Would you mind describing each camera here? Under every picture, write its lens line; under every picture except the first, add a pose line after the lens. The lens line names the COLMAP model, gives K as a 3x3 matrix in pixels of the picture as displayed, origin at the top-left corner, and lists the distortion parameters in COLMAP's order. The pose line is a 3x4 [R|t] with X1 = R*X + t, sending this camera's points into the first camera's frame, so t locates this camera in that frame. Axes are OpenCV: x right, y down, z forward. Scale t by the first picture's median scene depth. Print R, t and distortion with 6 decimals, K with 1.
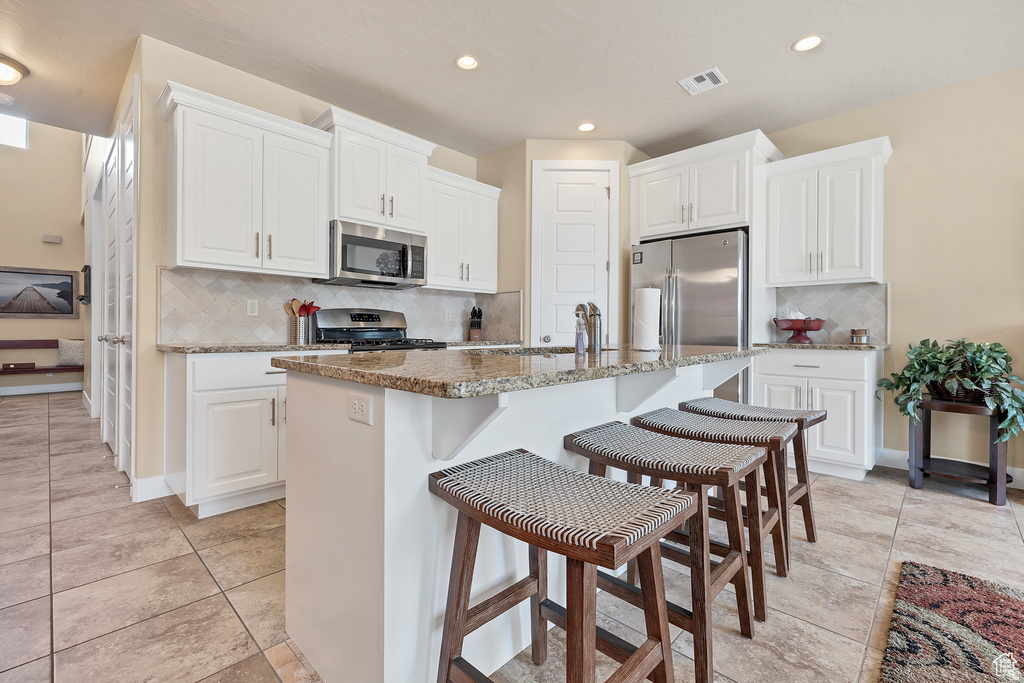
lens RADIAL K [[444.1, 0, 515.5], [0, 444.1, 329.4], [0, 0, 1]] dist [0.002759, 0.000141]
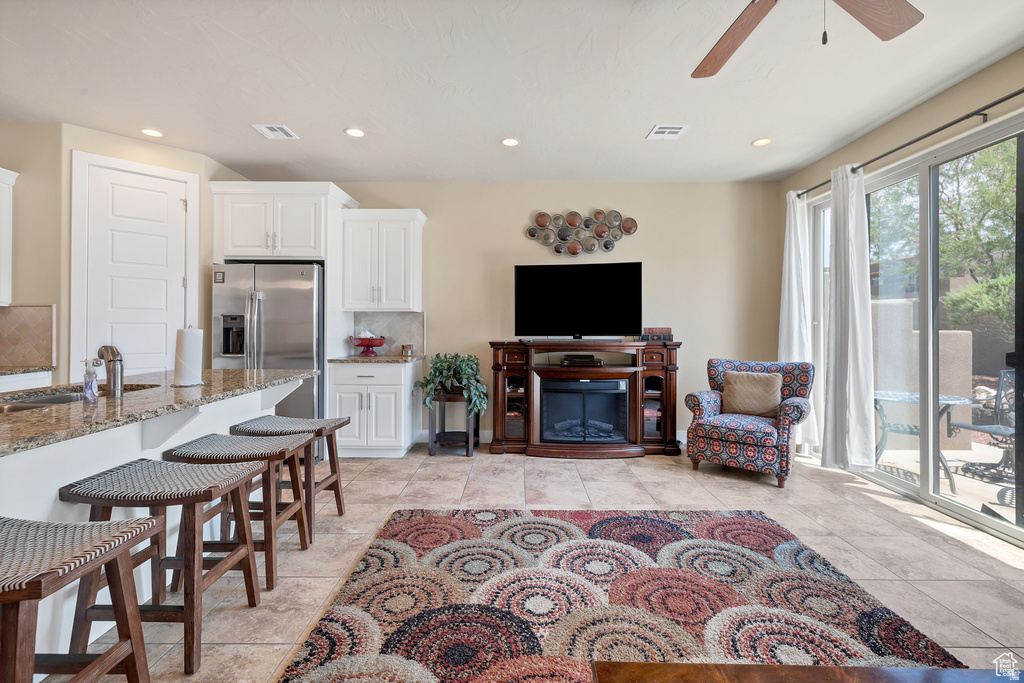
lens RADIAL K [[445.0, 0, 513.4], [0, 445.0, 325.3], [0, 0, 1]] dist [0.000190, 0.000025]
pose [[0.724457, 0.000107, 0.689320, 0.078533], [-0.000902, 0.999999, 0.000793, -0.066478], [-0.689319, -0.001197, 0.724457, -0.224202]]
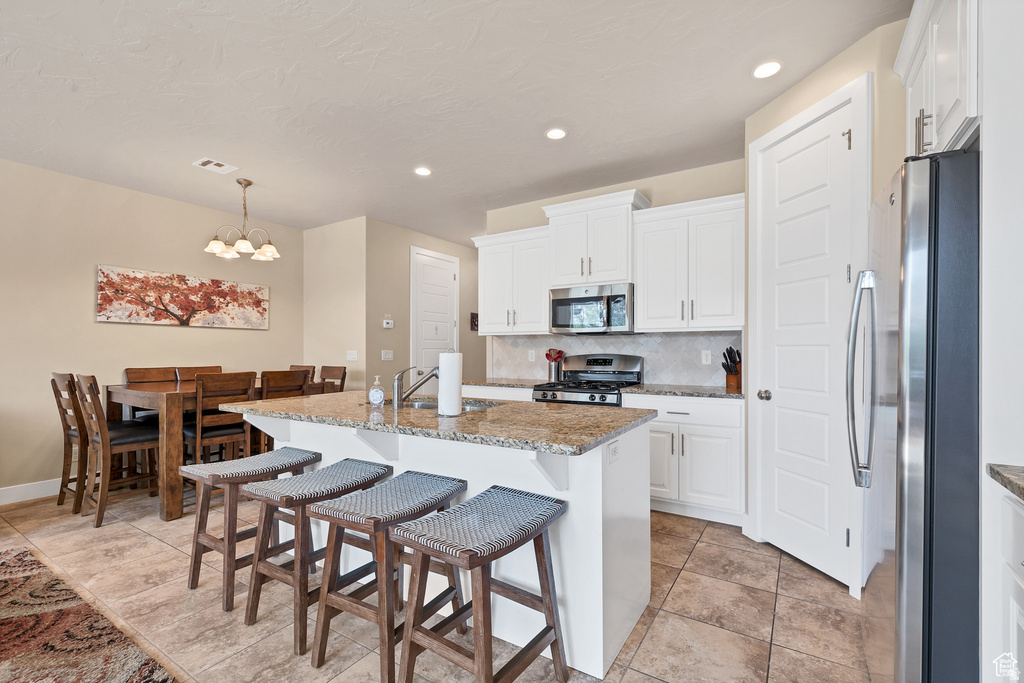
lens RADIAL K [[451.7, 0, 518.1], [0, 451.7, 349.0], [0, 0, 1]] dist [-0.001119, -0.000208]
pose [[0.201769, -0.005642, -0.979417, 0.858614], [0.003207, 0.999982, -0.005100, -0.061597], [0.979428, -0.002111, 0.201784, 0.618368]]
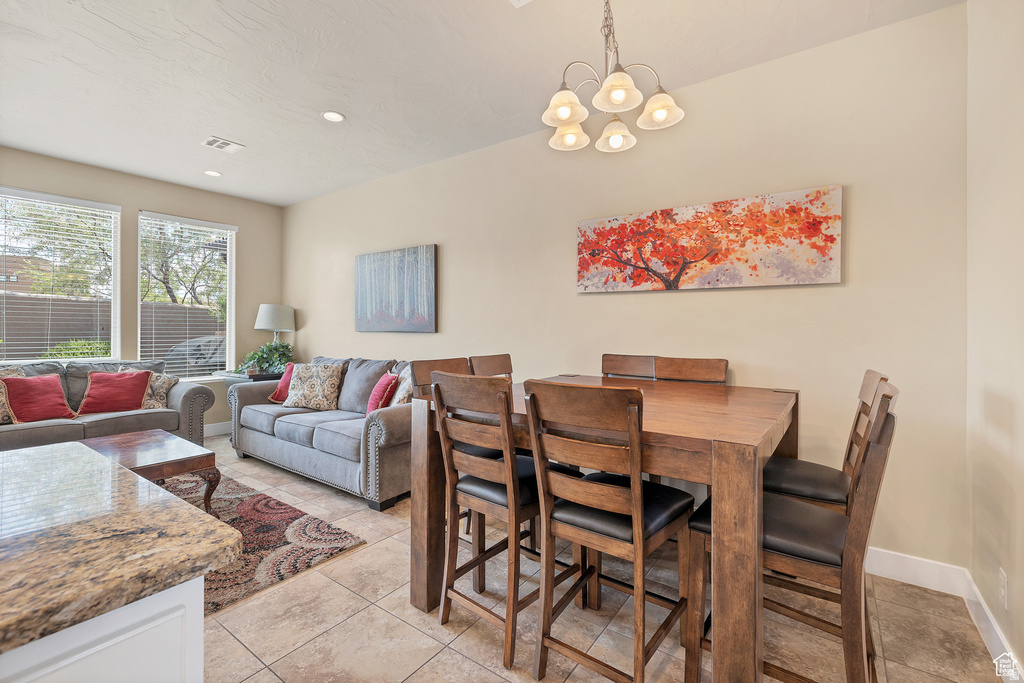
lens RADIAL K [[444.1, 0, 515.5], [0, 444.1, 329.4], [0, 0, 1]] dist [0.002759, 0.000141]
pose [[-0.989641, -0.007146, -0.143386, -0.355288], [-0.006988, 0.999974, -0.001606, -0.066059], [0.143394, -0.000587, -0.989666, 0.684852]]
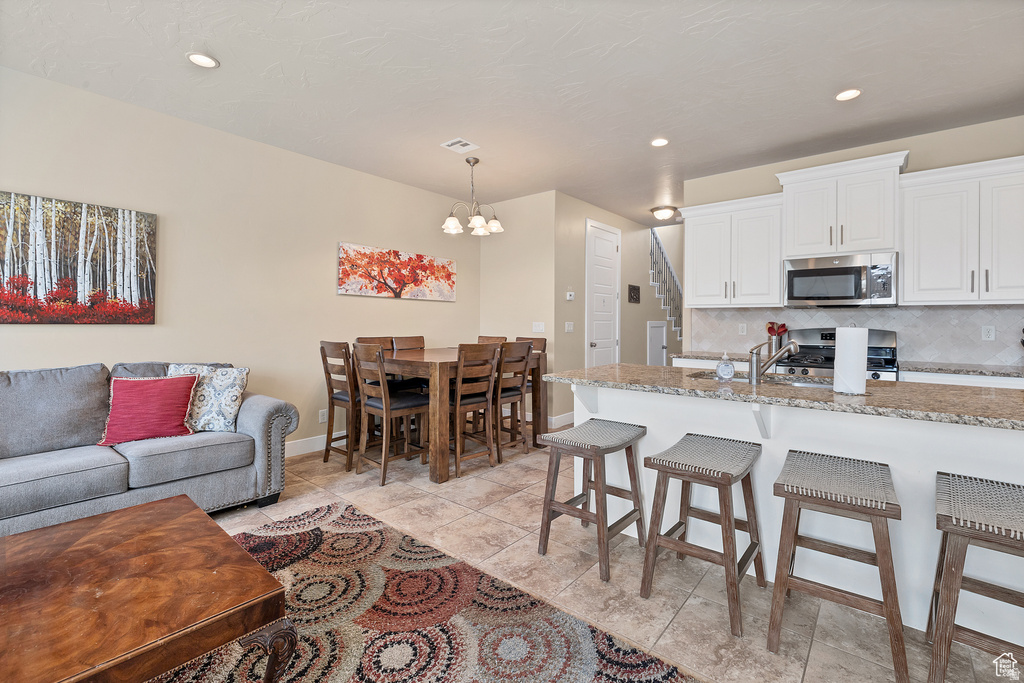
lens RADIAL K [[447.0, 0, 512.6], [0, 447.0, 319.6], [0, 0, 1]] dist [0.001085, 0.000107]
pose [[0.069995, -0.006299, -0.997527, 0.776549], [-0.004263, 0.999969, -0.006613, -0.064912], [0.997538, 0.004715, 0.069966, 0.144071]]
